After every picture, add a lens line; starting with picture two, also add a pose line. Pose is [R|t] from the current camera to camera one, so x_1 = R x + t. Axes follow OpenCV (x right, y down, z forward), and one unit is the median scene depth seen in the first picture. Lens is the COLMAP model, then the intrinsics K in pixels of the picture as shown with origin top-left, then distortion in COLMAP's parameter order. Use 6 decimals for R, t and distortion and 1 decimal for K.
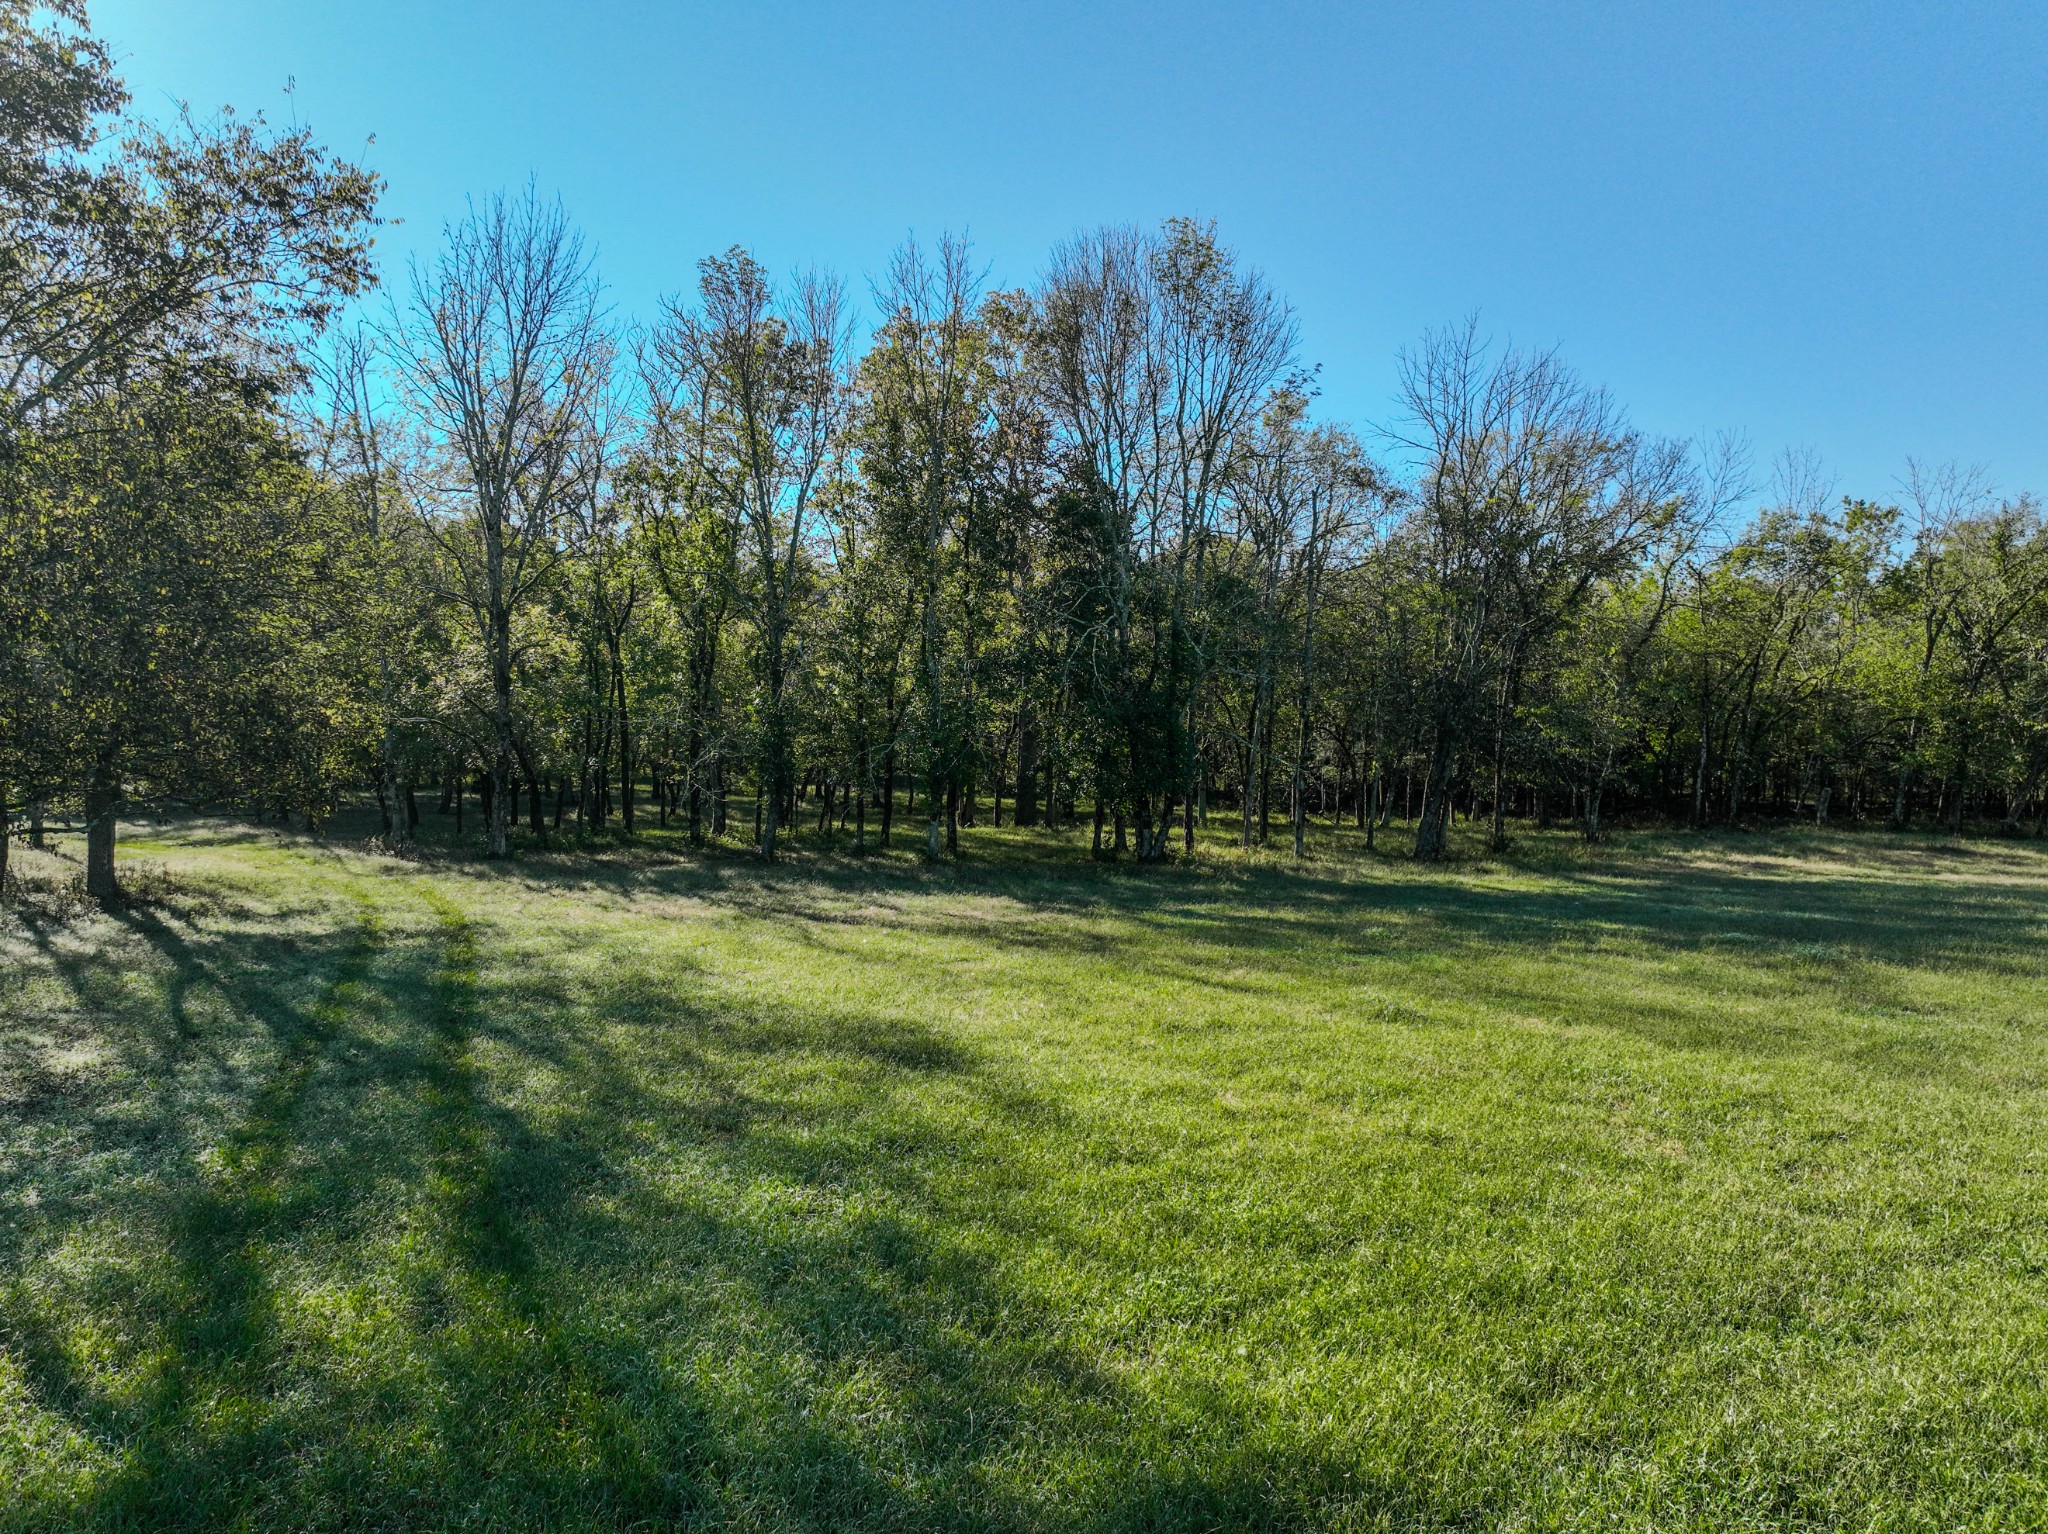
lens RADIAL K [[1427.6, 0, 1028.6], [0, 1427.6, 774.7], [0, 0, 1]] dist [-0.006402, 0.019076]
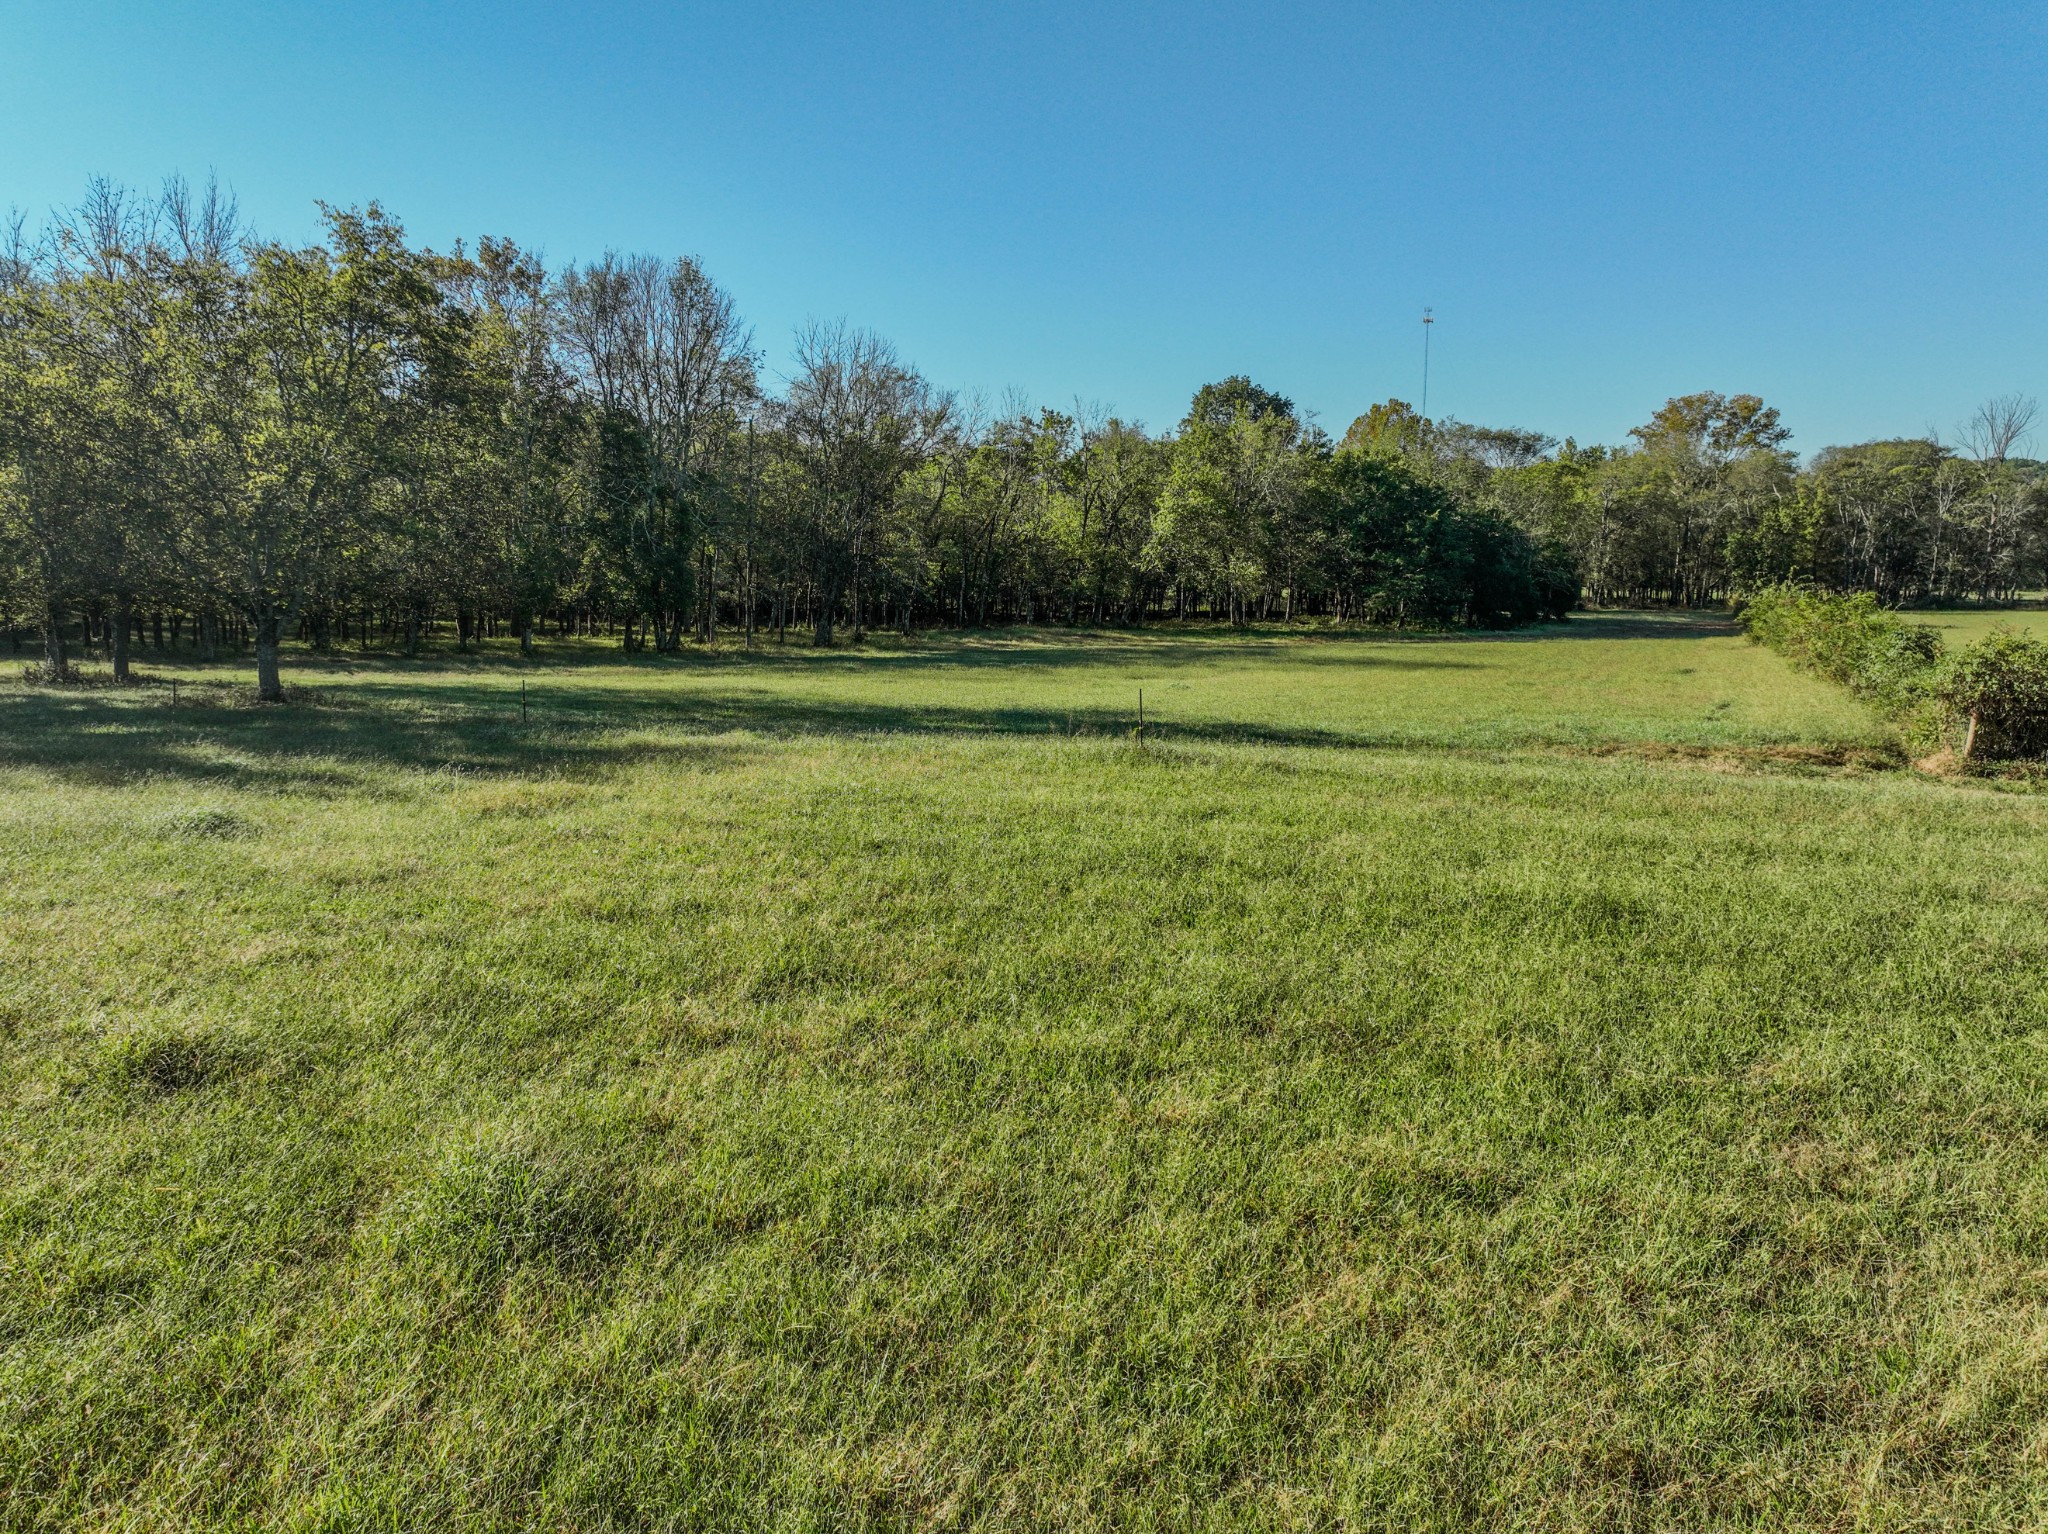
lens RADIAL K [[1427.6, 0, 1029.9], [0, 1427.6, 766.2], [0, 0, 1]] dist [-0.006402, 0.019076]
pose [[0.875791, -0.065927, 0.478167, -0.336738], [0.008902, 0.992666, 0.120559, -0.000878], [-0.482608, -0.101328, 0.869955, -0.623433]]
